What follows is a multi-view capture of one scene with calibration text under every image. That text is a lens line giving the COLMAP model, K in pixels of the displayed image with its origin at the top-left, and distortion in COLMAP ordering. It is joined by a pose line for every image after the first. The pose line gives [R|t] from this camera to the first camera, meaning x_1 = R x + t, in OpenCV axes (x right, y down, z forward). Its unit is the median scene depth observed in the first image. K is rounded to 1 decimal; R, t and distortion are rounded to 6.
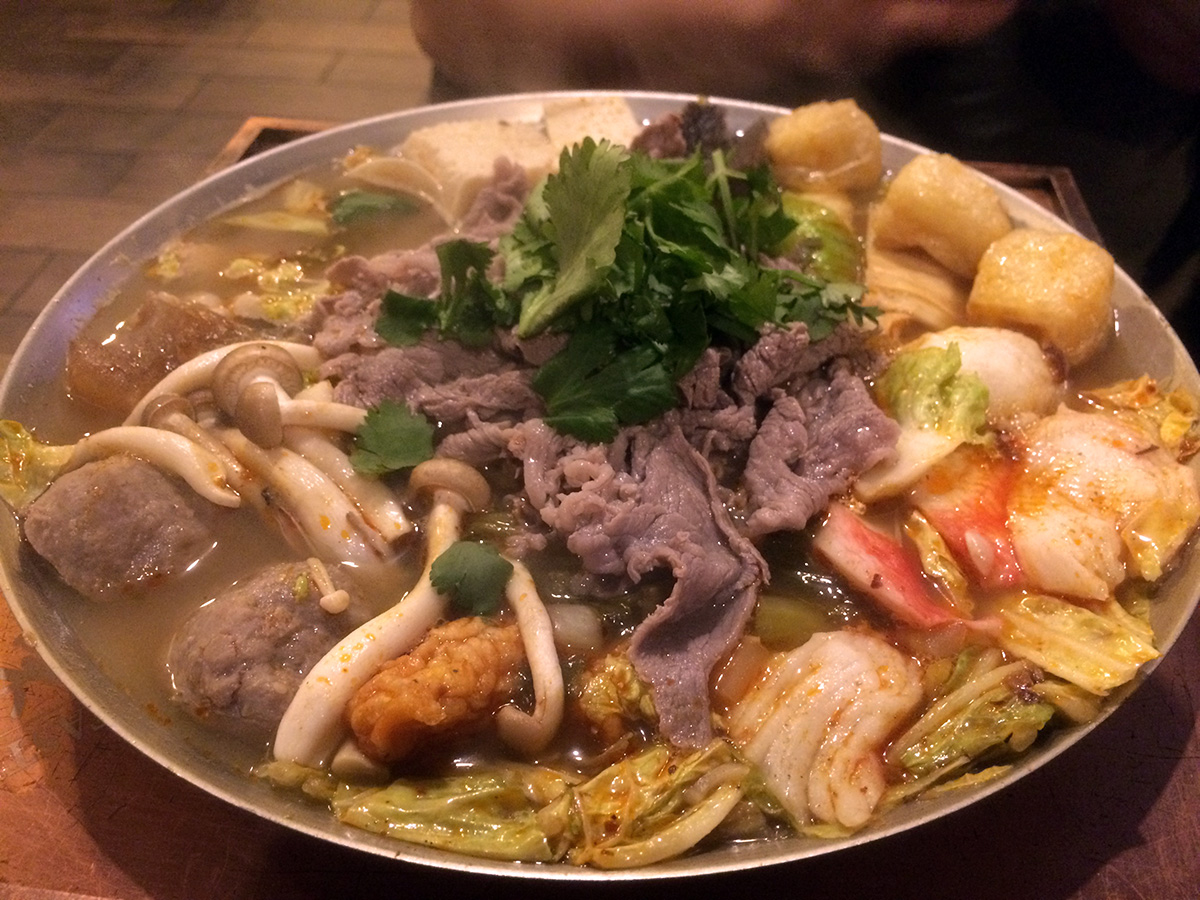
lens RADIAL K [[1035.0, 0, 596.3], [0, 1035.0, 455.5], [0, 0, 1]] dist [0.081611, -0.097771]
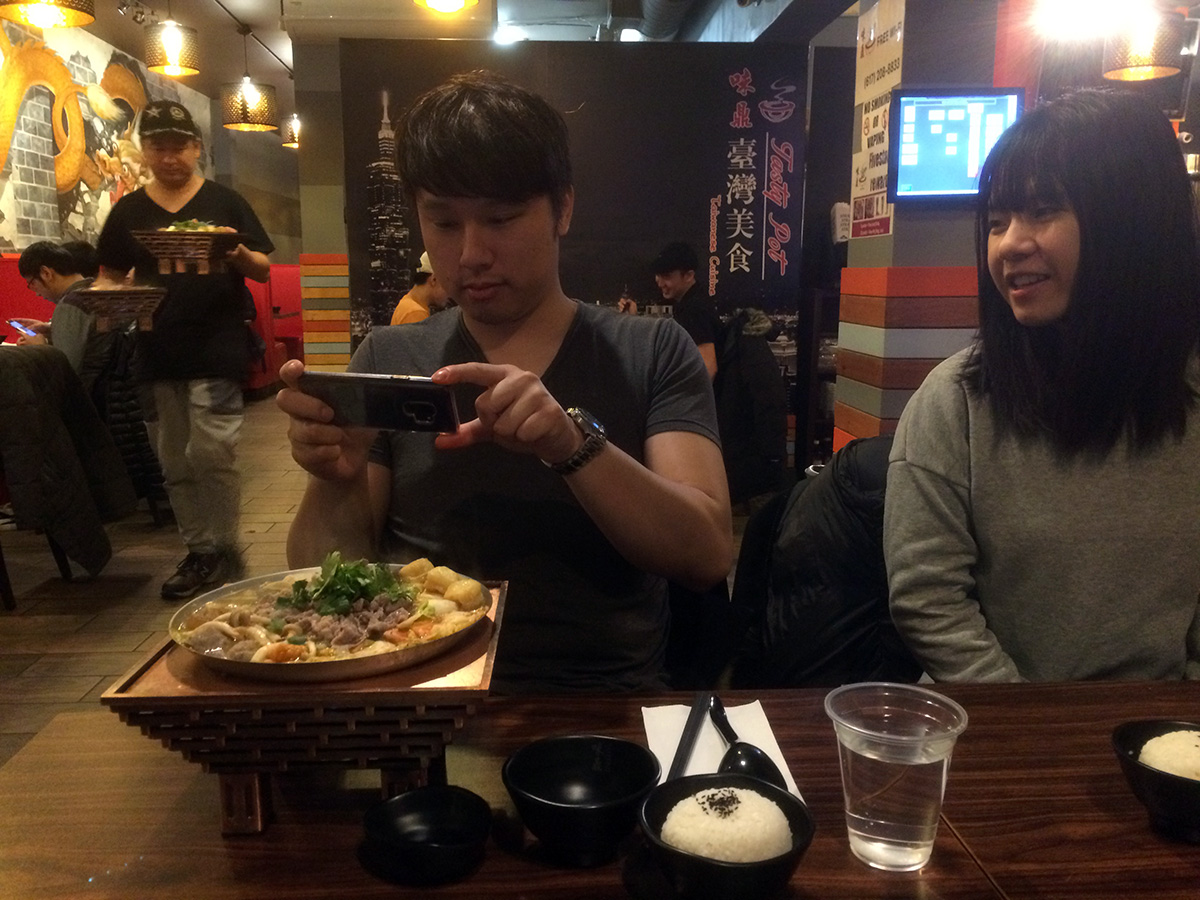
lens RADIAL K [[1035.0, 0, 596.9], [0, 1035.0, 444.6], [0, 0, 1]] dist [0.081611, -0.097771]
pose [[0.988938, -0.027092, 0.145833, 0.445042], [0.103058, 0.832606, -0.544193, 1.710503], [-0.106678, 0.553202, 0.826188, -2.797558]]
